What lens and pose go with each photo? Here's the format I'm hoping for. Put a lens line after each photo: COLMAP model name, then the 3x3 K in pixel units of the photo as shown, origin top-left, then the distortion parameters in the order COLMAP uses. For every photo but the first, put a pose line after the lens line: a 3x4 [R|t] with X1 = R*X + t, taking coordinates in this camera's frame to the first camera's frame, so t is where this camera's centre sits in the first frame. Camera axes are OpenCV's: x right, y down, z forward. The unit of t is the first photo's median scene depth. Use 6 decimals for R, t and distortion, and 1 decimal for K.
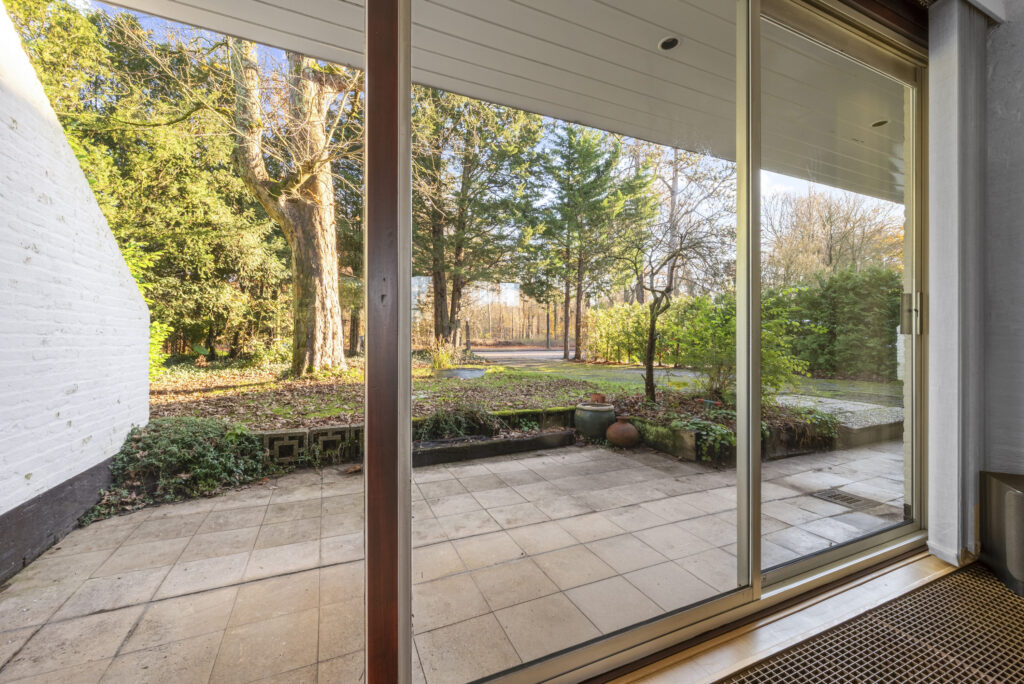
lens RADIAL K [[409.6, 0, 504.7], [0, 409.6, 339.6], [0, 0, 1]] dist [0.003601, 0.000152]
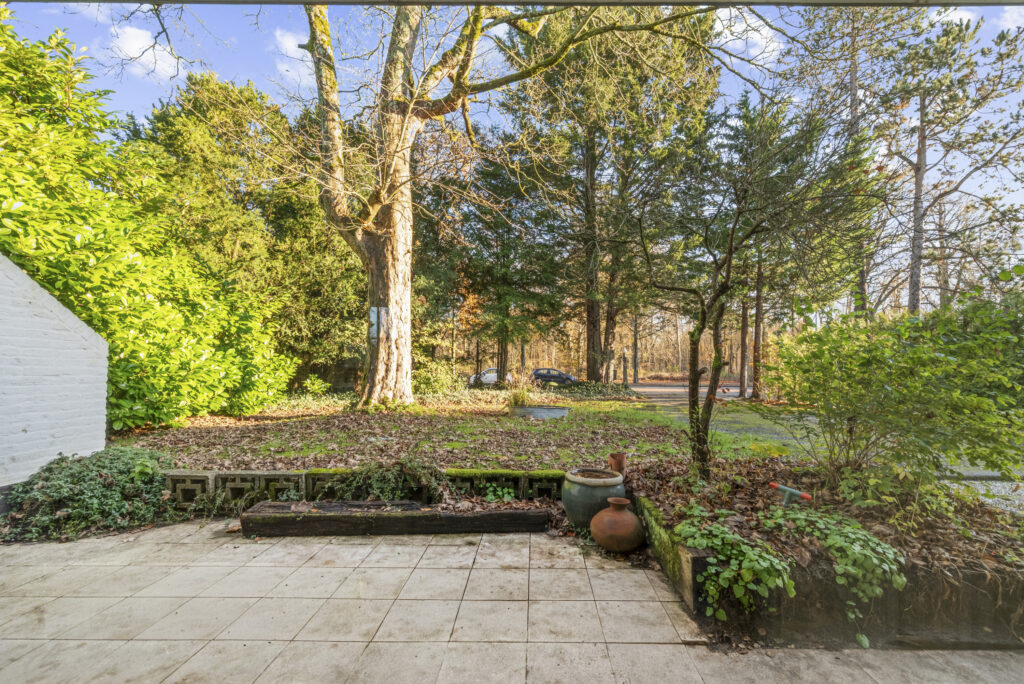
lens RADIAL K [[409.6, 0, 540.1], [0, 409.6, 365.7], [0, 0, 1]] dist [0.003601, 0.000152]
pose [[0.917856, 0.001575, -0.396909, 0.272821], [-0.008018, 0.999862, -0.014572, -0.002146], [0.396831, 0.016558, 0.917742, 0.247952]]
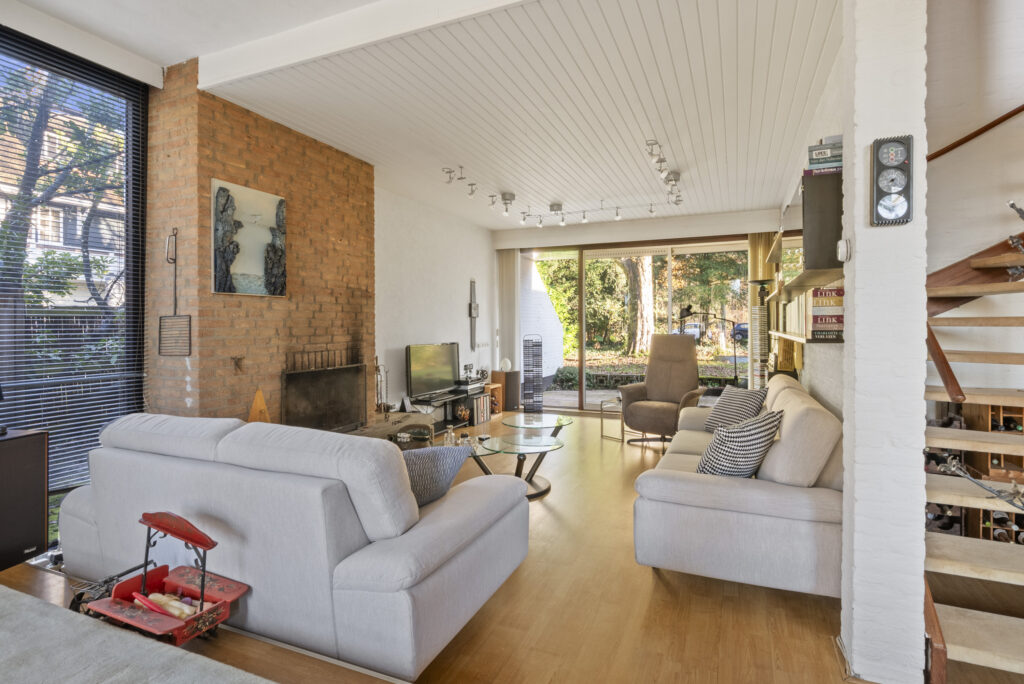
lens RADIAL K [[490.3, 0, 552.9], [0, 490.3, 329.0], [0, 0, 1]] dist [-0.001318, -0.000247]
pose [[0.711206, -0.000454, -0.702984, 0.745693], [0.008576, 0.999931, 0.008032, -0.045356], [0.702931, -0.011741, 0.711161, -0.740793]]
